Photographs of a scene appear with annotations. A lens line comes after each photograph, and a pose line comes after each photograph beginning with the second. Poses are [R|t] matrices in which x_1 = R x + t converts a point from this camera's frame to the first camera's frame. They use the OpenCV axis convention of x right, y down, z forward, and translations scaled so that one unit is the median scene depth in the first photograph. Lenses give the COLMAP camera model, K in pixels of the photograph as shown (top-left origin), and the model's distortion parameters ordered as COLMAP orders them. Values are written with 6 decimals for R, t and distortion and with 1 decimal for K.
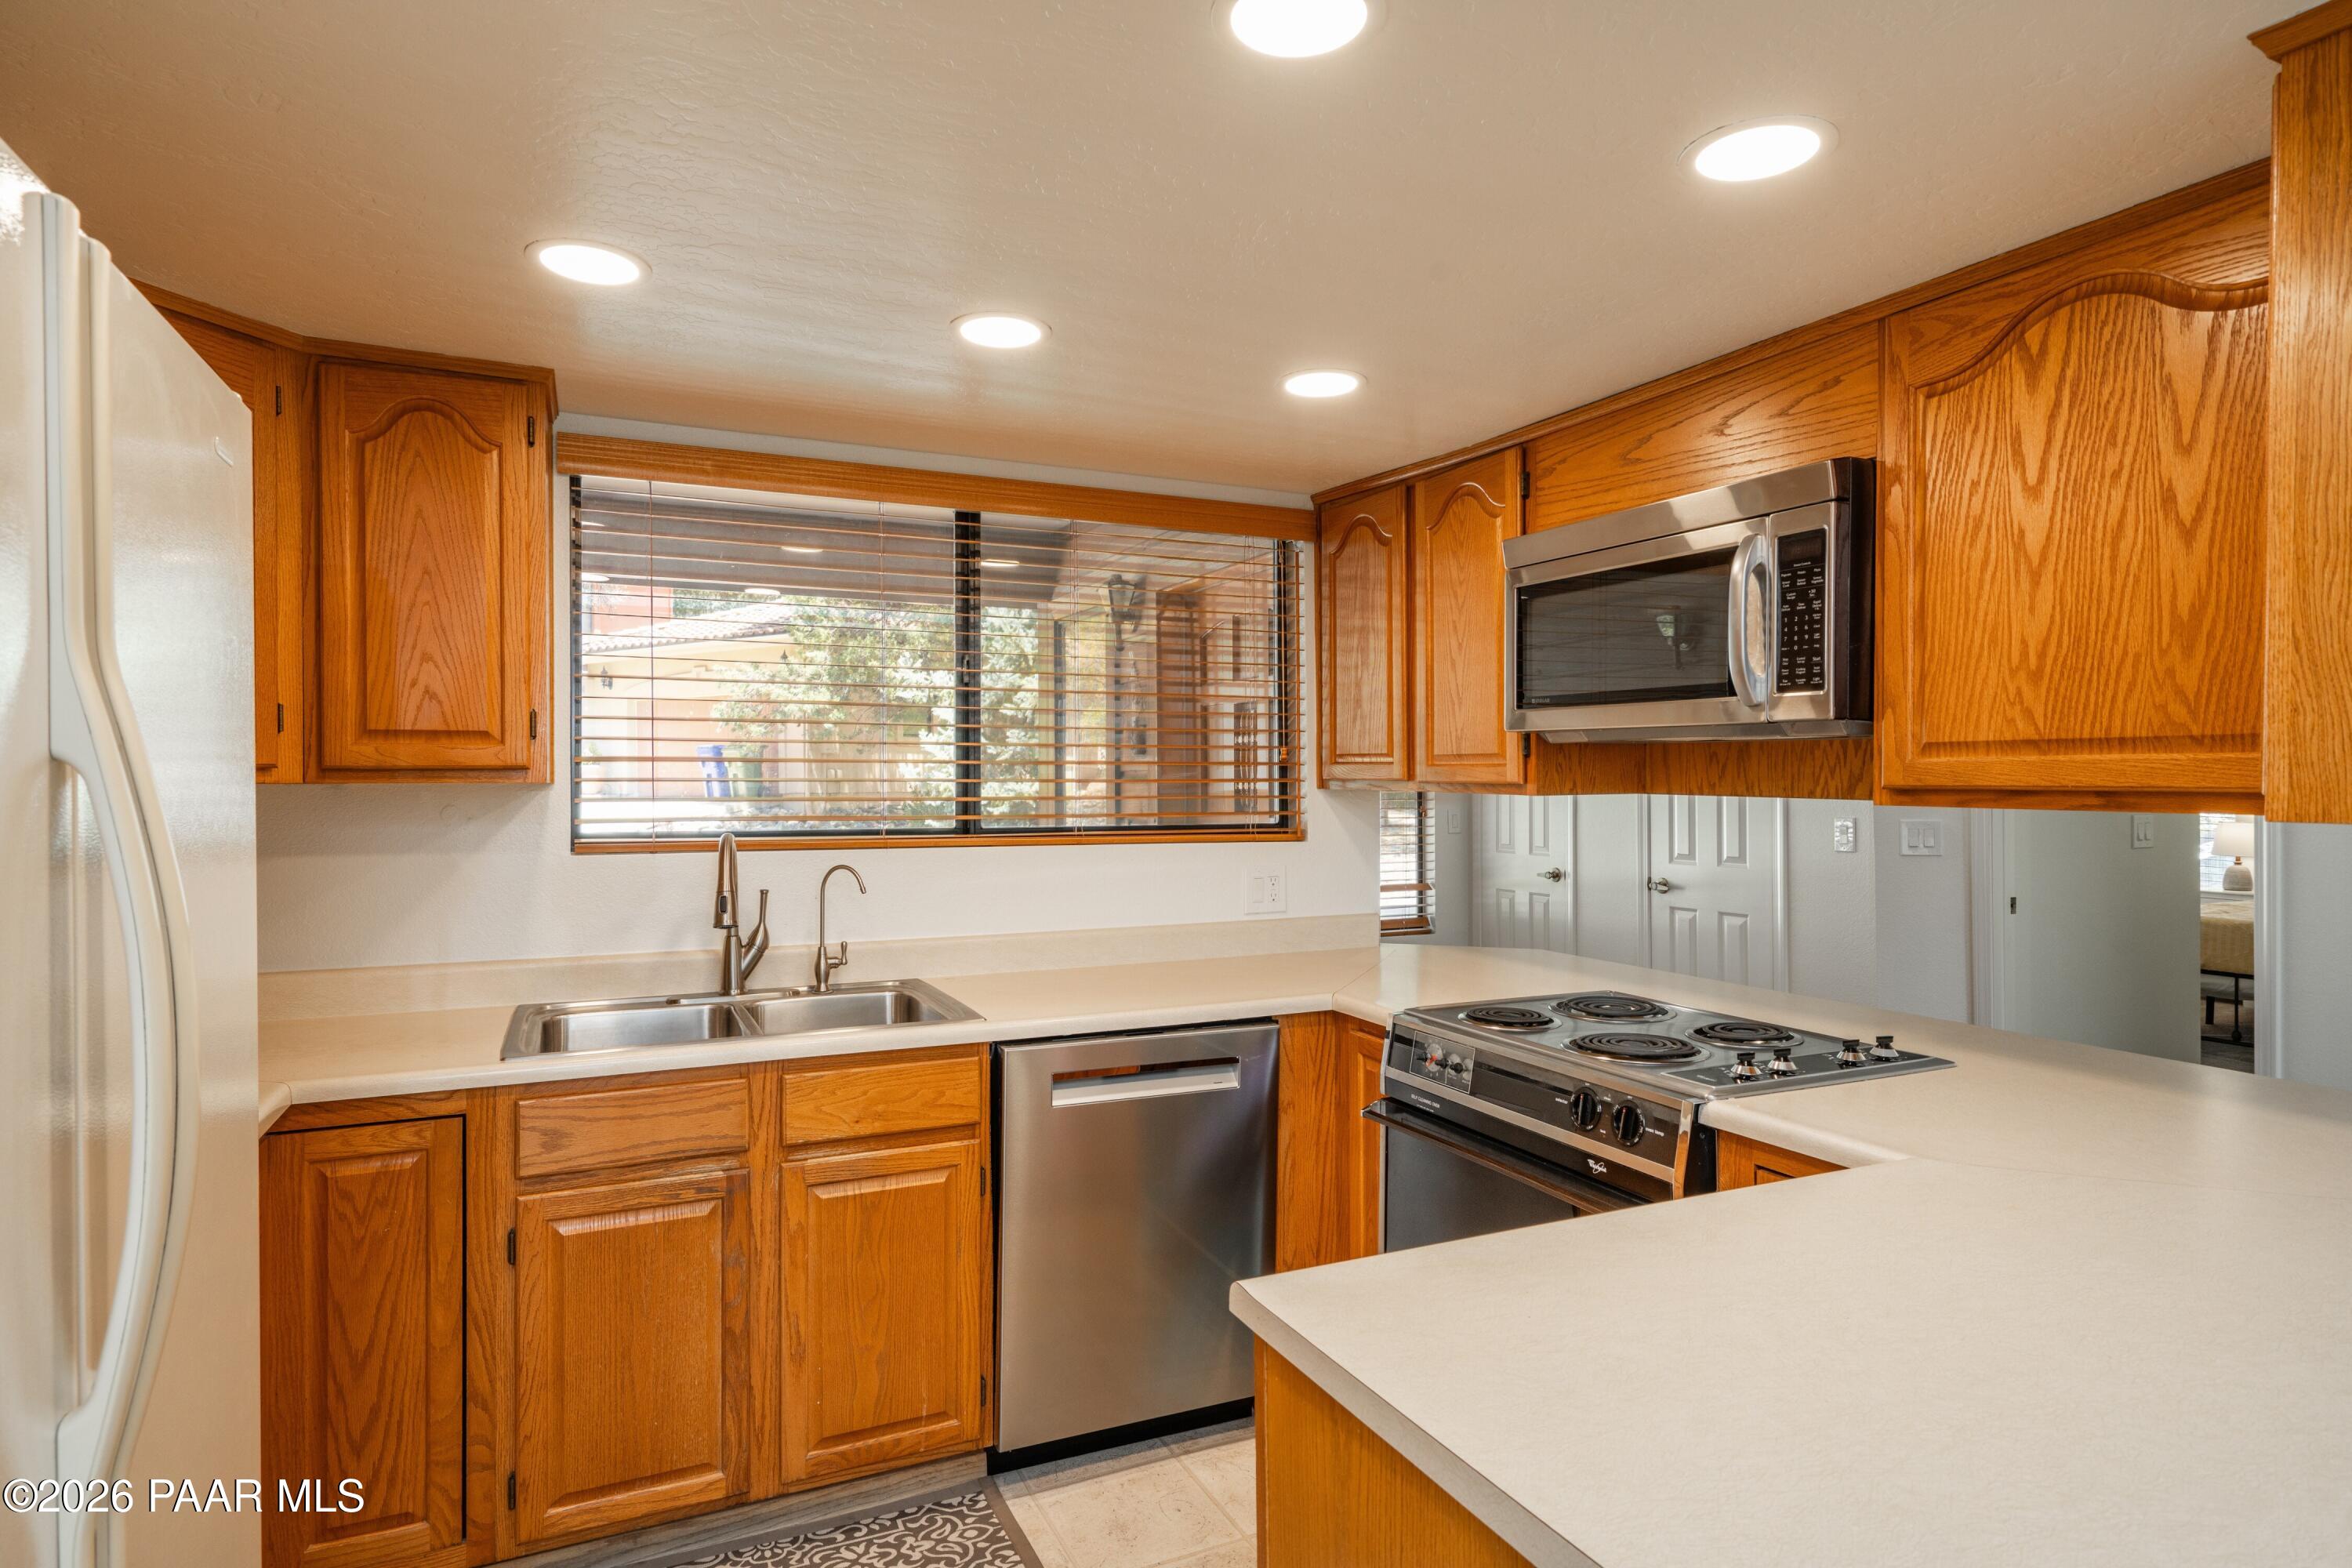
lens RADIAL K [[1274.1, 0, 1176.8], [0, 1274.1, 787.9], [0, 0, 1]] dist [0.000842, 0.000115]
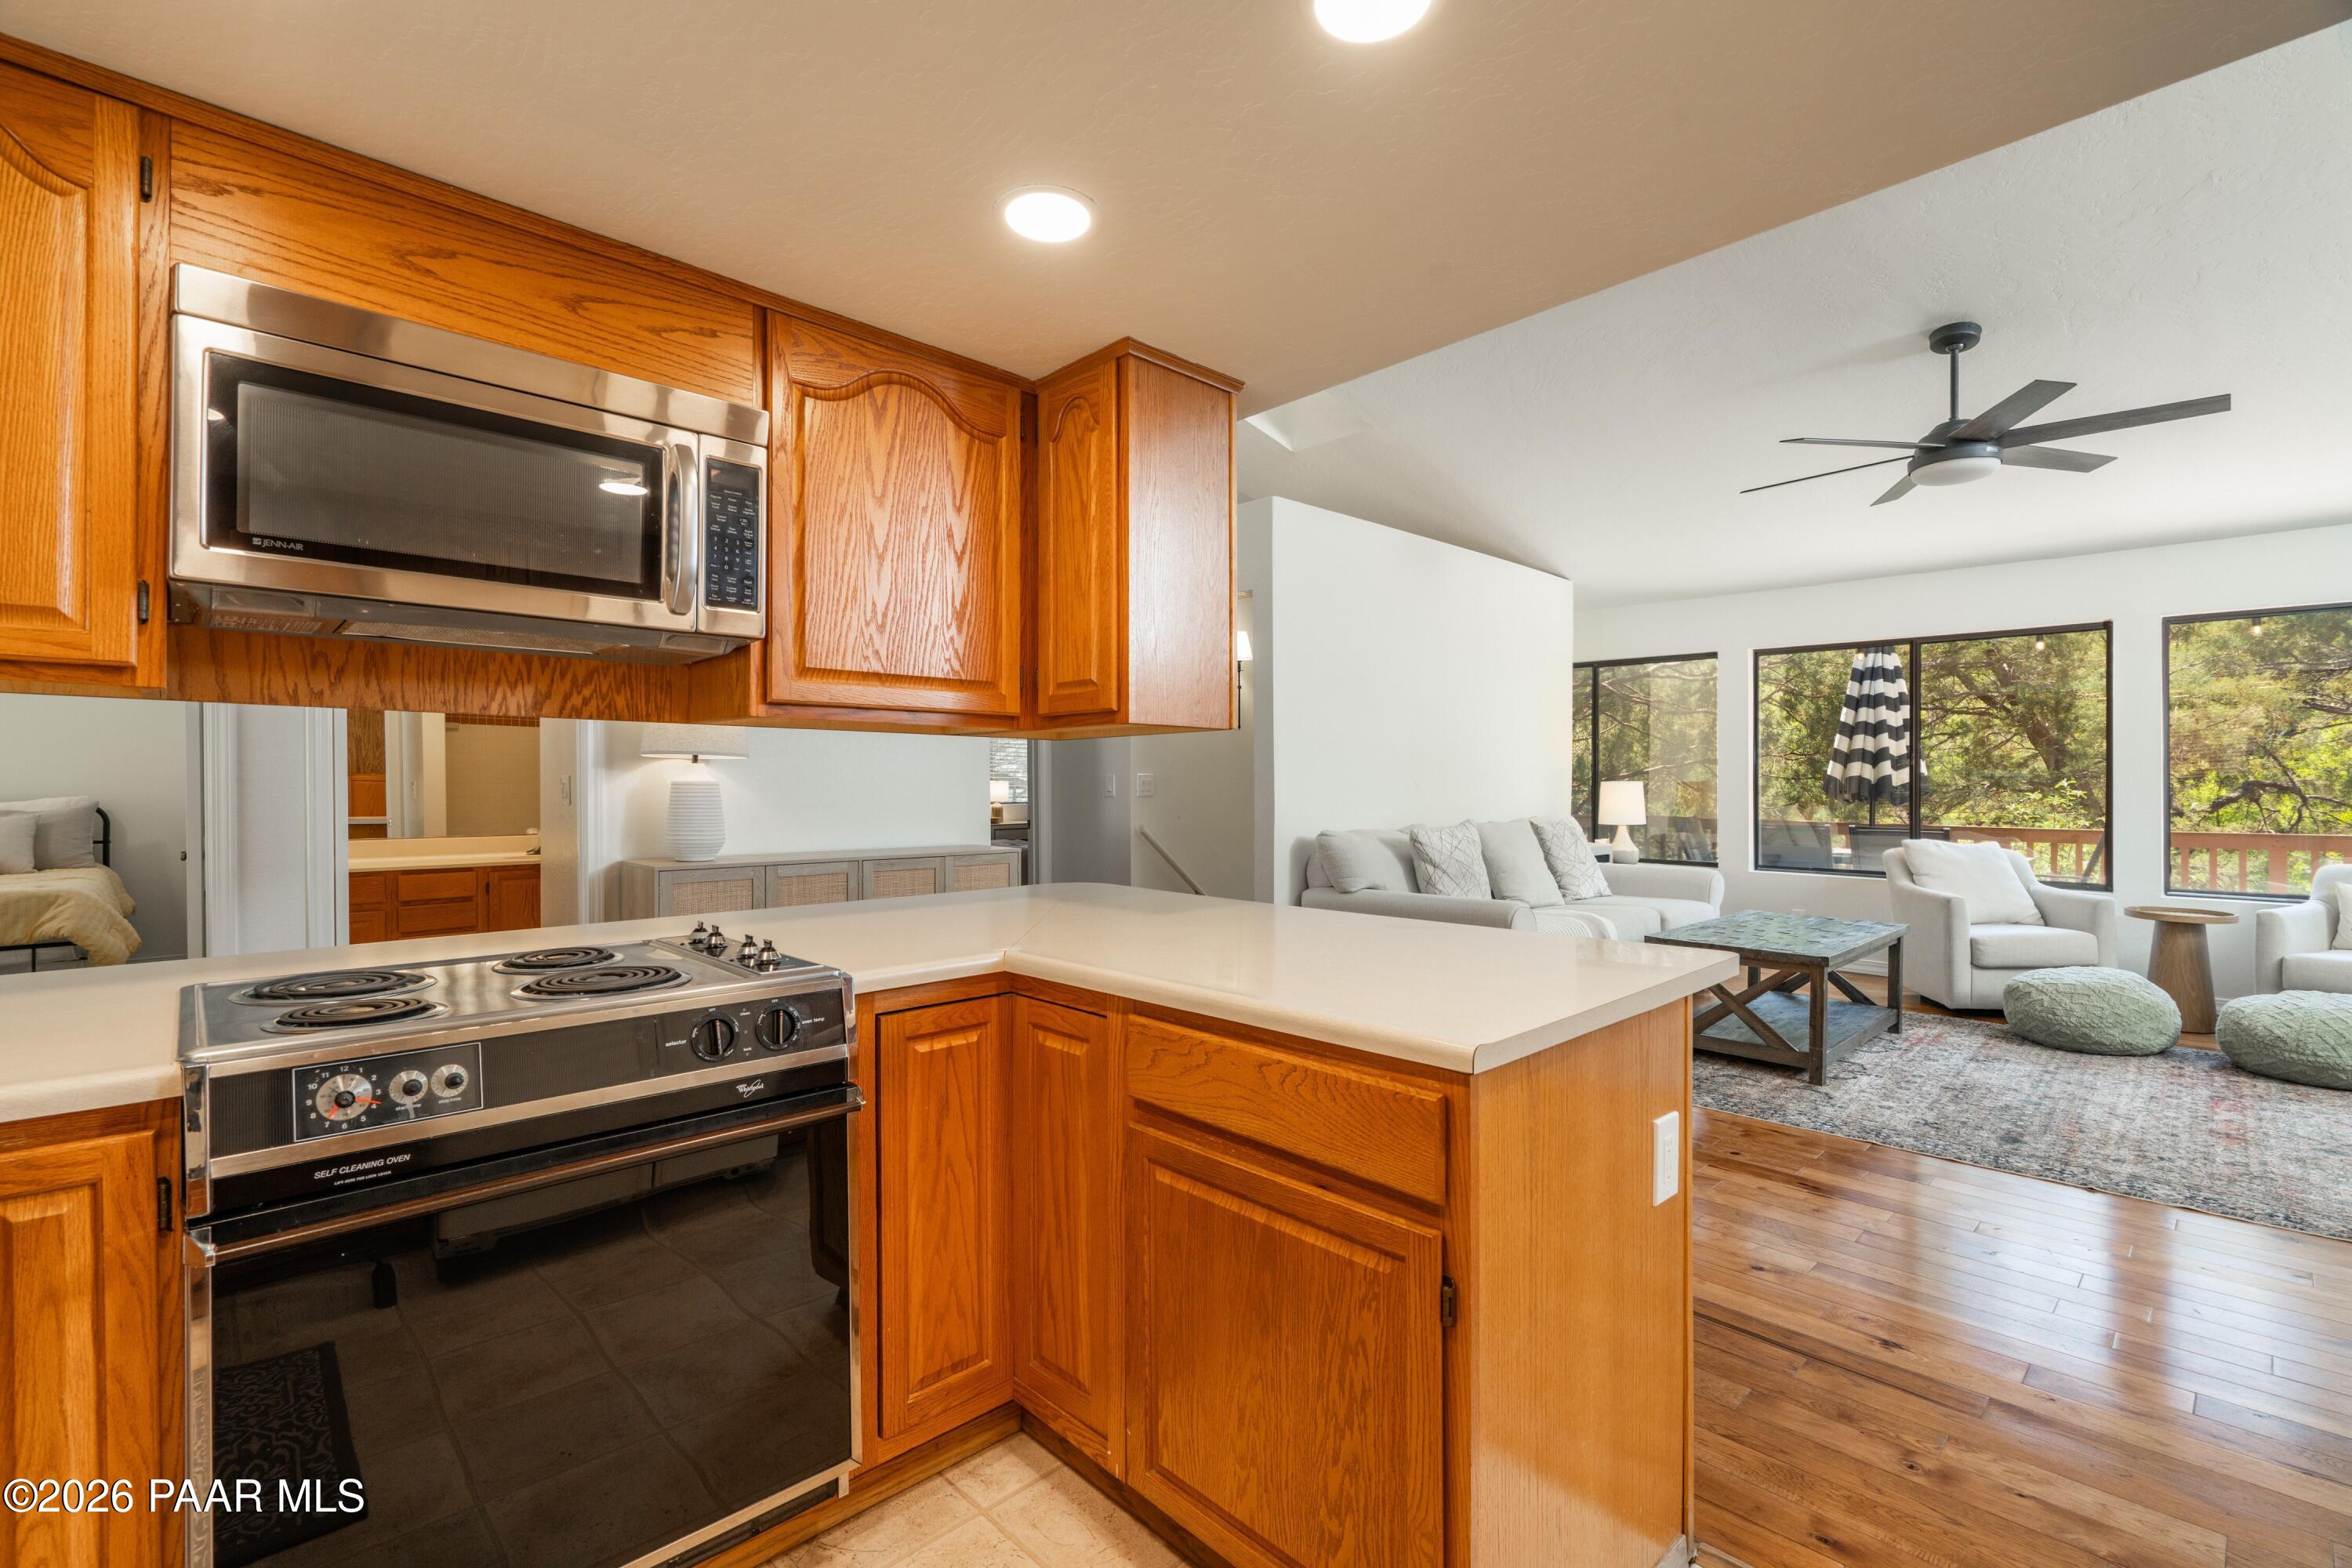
lens RADIAL K [[1026.8, 0, 1178.9], [0, 1026.8, 775.5], [0, 0, 1]] dist [-0.000357, 0.000054]
pose [[-0.313845, 0.003946, 0.949466, -0.520407], [0.009481, 0.999955, -0.001022, 0.080477], [-0.949427, 0.008681, -0.313868, 1.020686]]
